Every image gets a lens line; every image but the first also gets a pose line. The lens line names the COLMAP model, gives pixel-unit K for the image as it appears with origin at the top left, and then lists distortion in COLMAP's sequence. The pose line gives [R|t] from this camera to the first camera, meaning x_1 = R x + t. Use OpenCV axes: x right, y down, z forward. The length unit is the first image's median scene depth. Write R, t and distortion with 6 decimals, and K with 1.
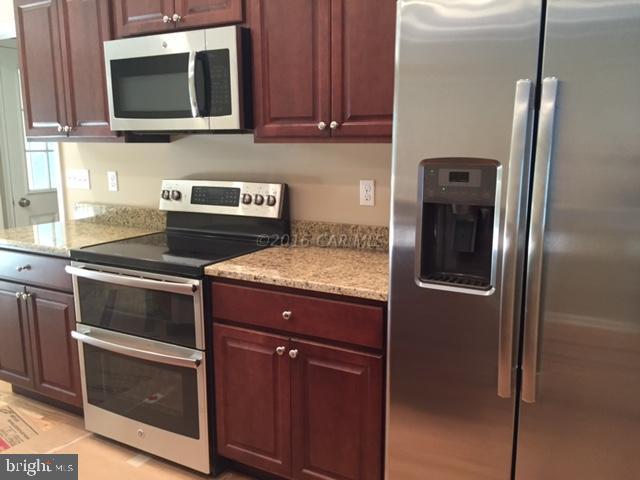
lens RADIAL K [[541.8, 0, 318.0], [0, 541.8, 237.5], [0, 0, 1]] dist [0.041038, -0.006400]
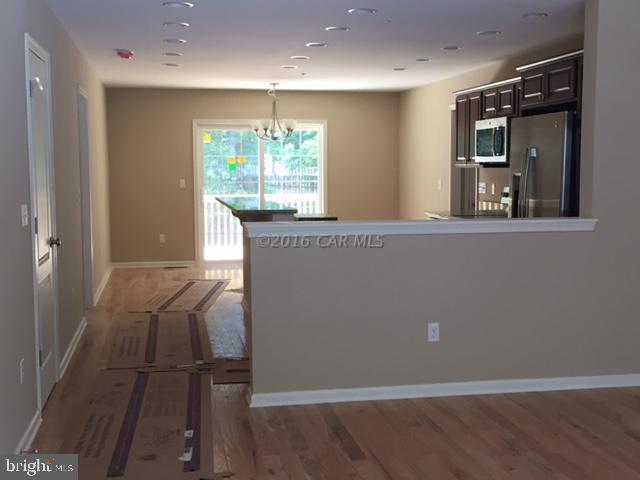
lens RADIAL K [[847.2, 0, 318.5], [0, 847.2, 240.6], [0, 0, 1]] dist [-0.024123, 0.000000]
pose [[0.652178, 0.063451, -0.755406, 1.784049], [-0.130017, 0.991088, -0.029003, 0.285910], [0.746833, 0.117130, 0.654615, -1.605318]]
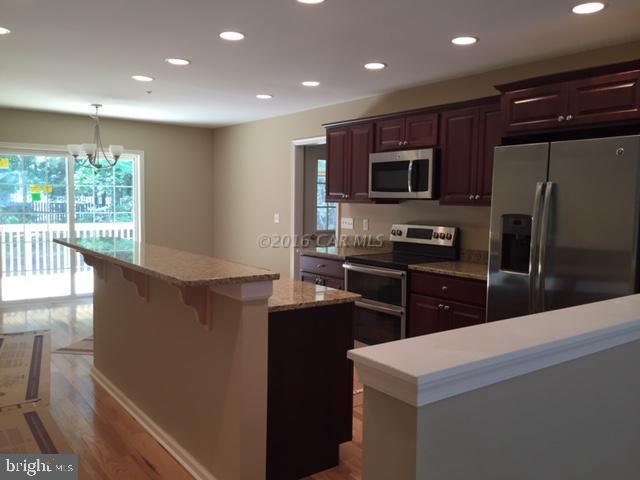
lens RADIAL K [[541.8, 0, 322.3], [0, 541.8, 240.9], [0, 0, 1]] dist [0.041038, -0.006400]
pose [[0.913202, 0.046394, -0.404858, 0.273264], [-0.086629, 0.992891, -0.081623, 0.136710], [0.398193, 0.109611, 0.910729, -0.855269]]
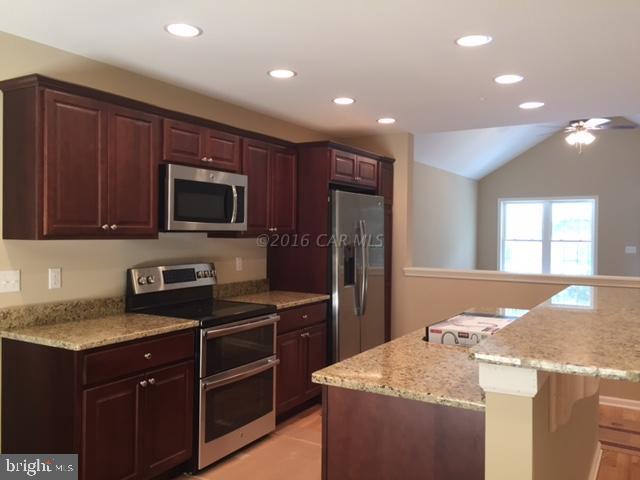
lens RADIAL K [[541.8, 0, 324.9], [0, 541.8, 238.1], [0, 0, 1]] dist [0.041038, -0.006400]
pose [[0.039159, -0.011164, 0.999171, -1.730648], [0.166281, 0.986068, 0.004500, -0.128615], [-0.985300, 0.165967, 0.040470, 0.620636]]
